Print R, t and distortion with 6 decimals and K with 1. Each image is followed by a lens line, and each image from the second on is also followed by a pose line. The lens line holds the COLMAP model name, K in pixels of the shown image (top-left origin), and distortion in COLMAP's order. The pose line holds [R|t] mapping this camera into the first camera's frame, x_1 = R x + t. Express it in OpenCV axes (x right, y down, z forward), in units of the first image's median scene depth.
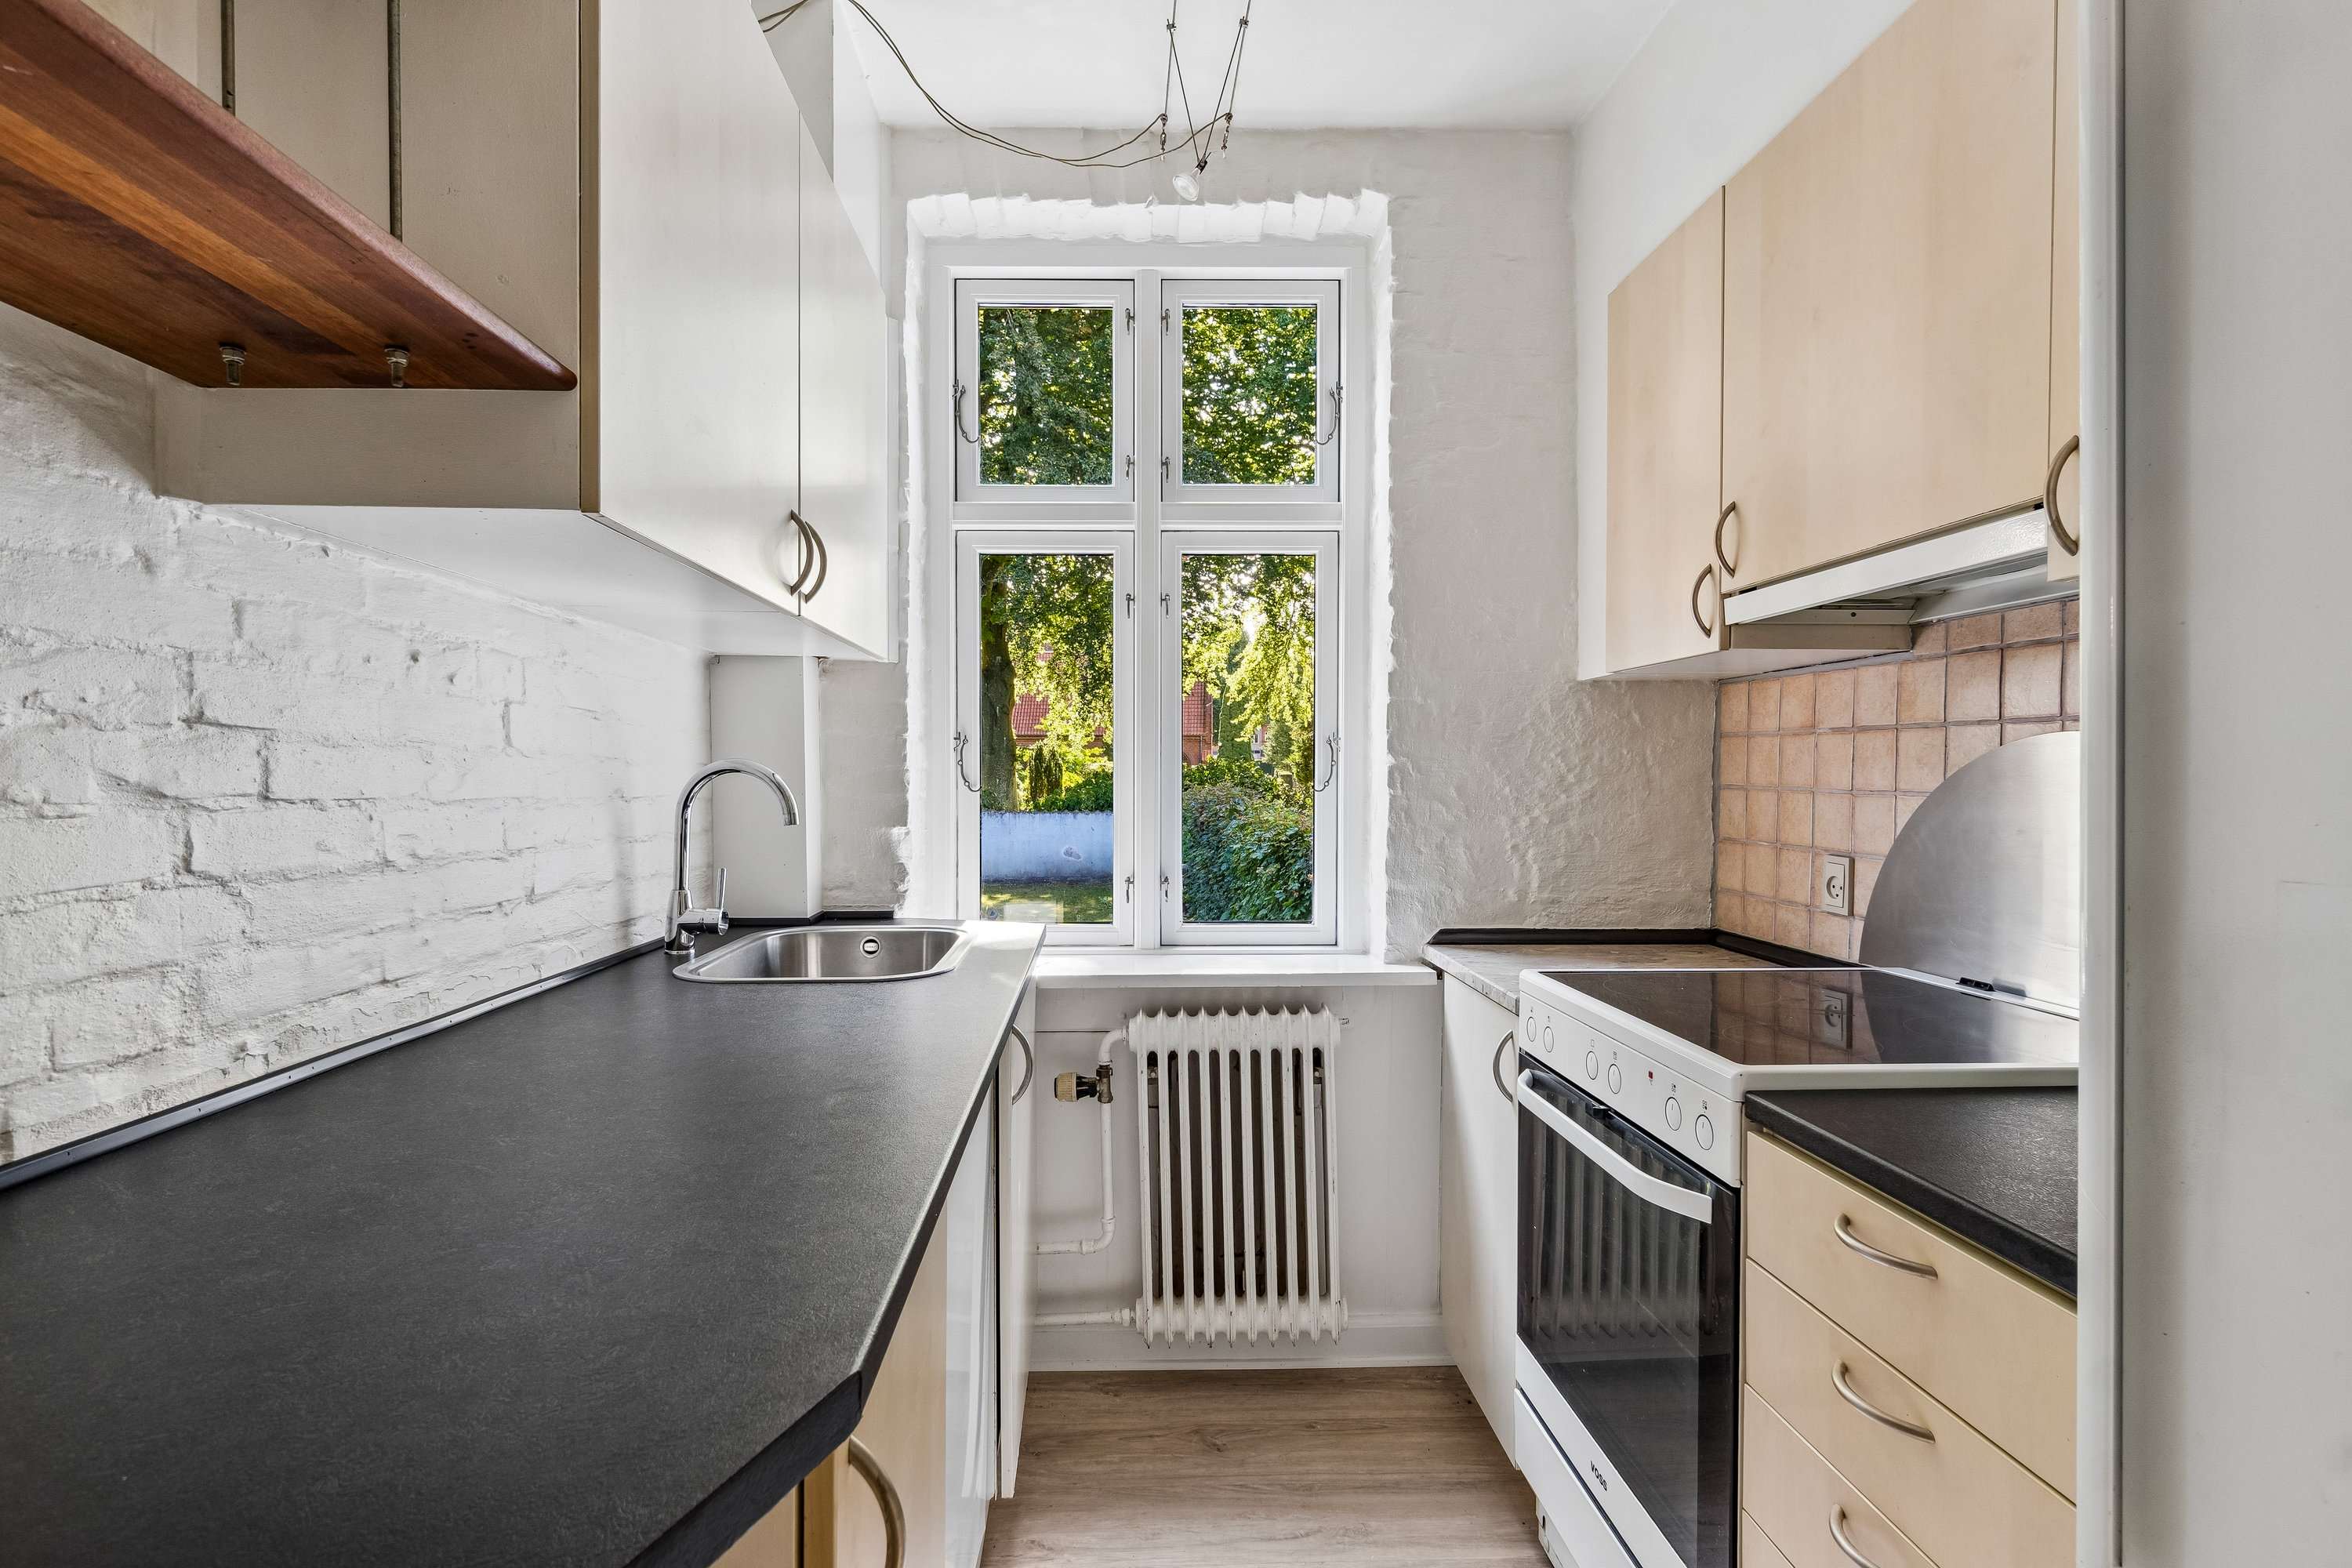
lens RADIAL K [[1170.8, 0, 1170.4], [0, 1170.8, 803.9], [0, 0, 1]] dist [-0.000303, 0.000087]
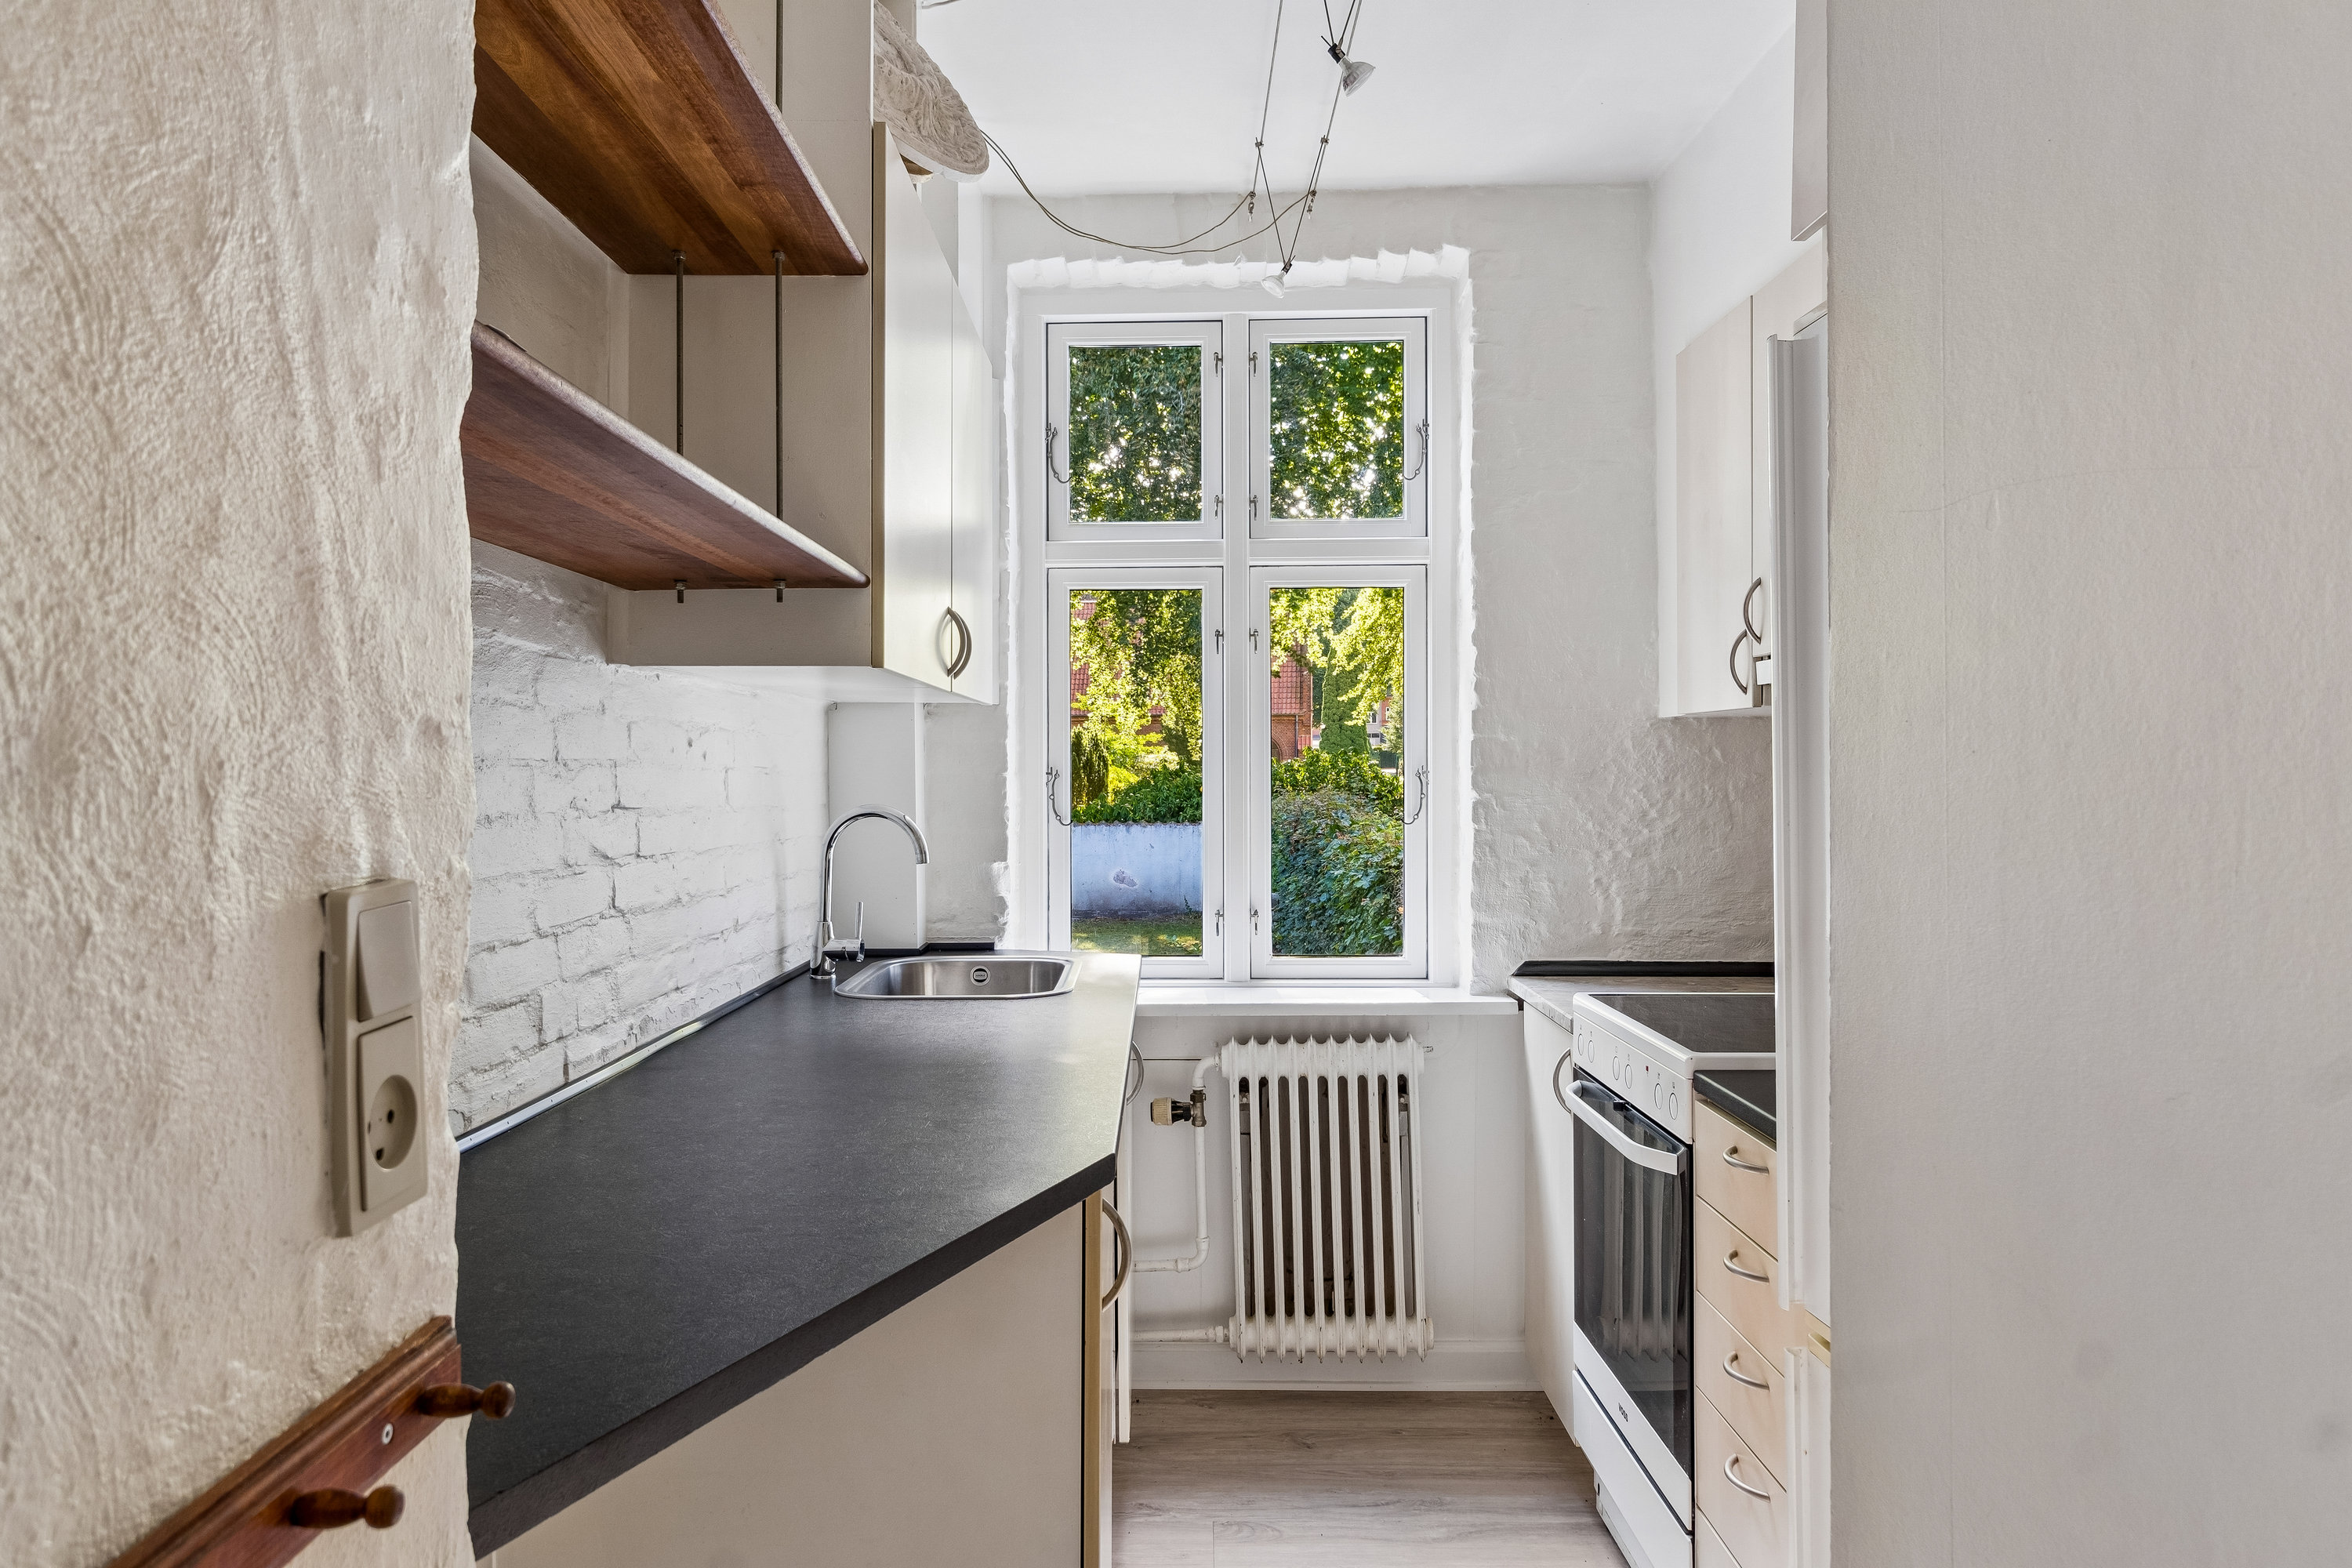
lens RADIAL K [[1624.2, 0, 1183.5], [0, 1624.2, 774.4], [0, 0, 1]] dist [0.009868, 0.001446]
pose [[0.999040, -0.003734, -0.043657, -0.004750], [0.002814, 0.999773, -0.021122, -0.027532], [0.043726, 0.020979, 0.998823, -0.441497]]
